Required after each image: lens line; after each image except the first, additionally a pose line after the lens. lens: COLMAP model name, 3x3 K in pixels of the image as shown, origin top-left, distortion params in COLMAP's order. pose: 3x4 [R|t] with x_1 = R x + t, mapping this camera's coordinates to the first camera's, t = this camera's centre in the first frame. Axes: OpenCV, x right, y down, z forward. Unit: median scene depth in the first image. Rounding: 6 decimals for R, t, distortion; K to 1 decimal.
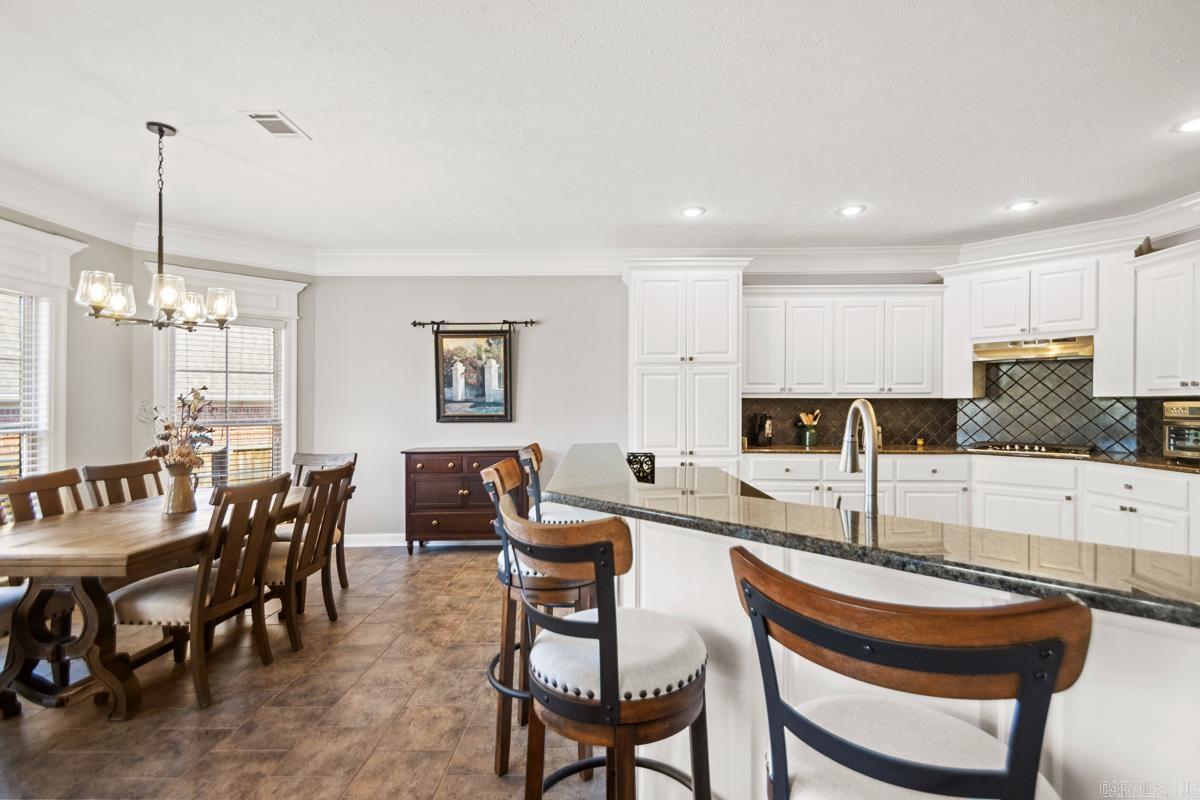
lens RADIAL K [[556.9, 0, 604.3], [0, 556.9, 404.9], [0, 0, 1]] dist [0.017258, -0.000283]
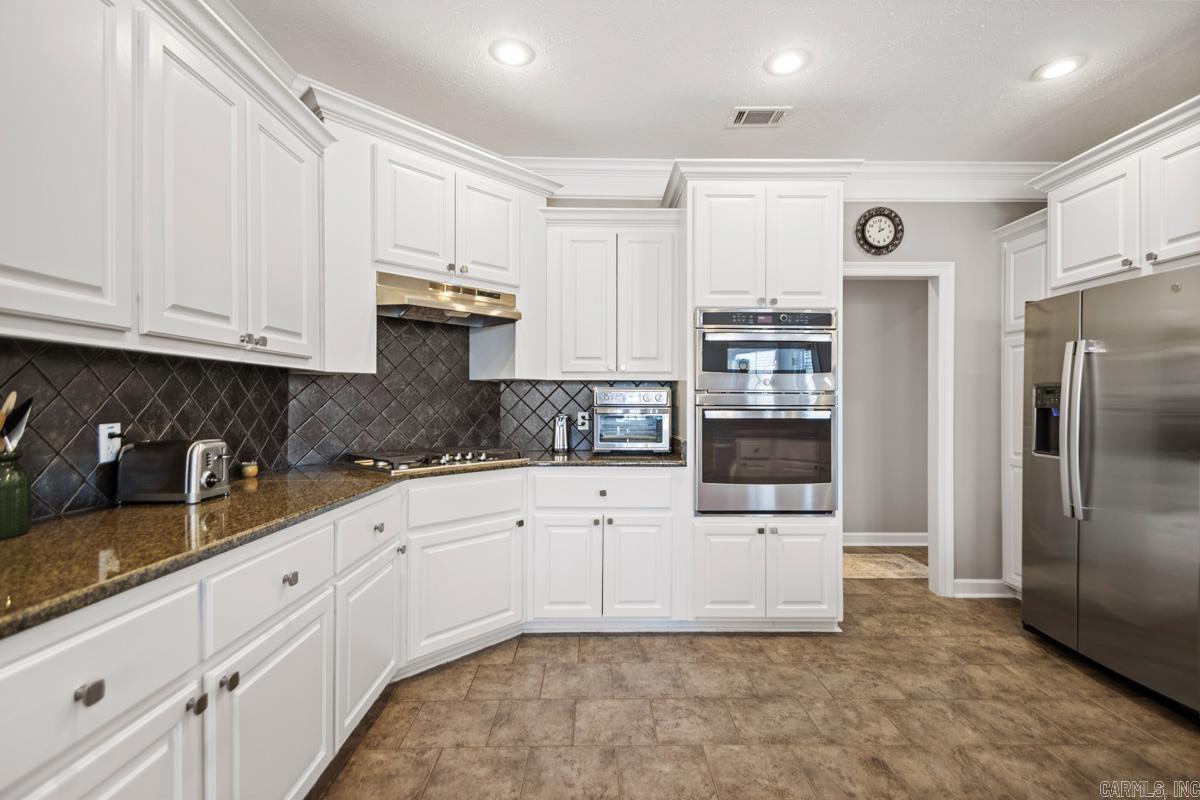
lens RADIAL K [[556.9, 0, 604.3], [0, 556.9, 404.9], [0, 0, 1]] dist [0.017258, -0.000283]
pose [[-0.104733, -0.007226, 0.994474, 0.116850], [-0.009579, 0.999935, 0.006256, 0.012016], [-0.994454, -0.008871, -0.104795, 0.874155]]
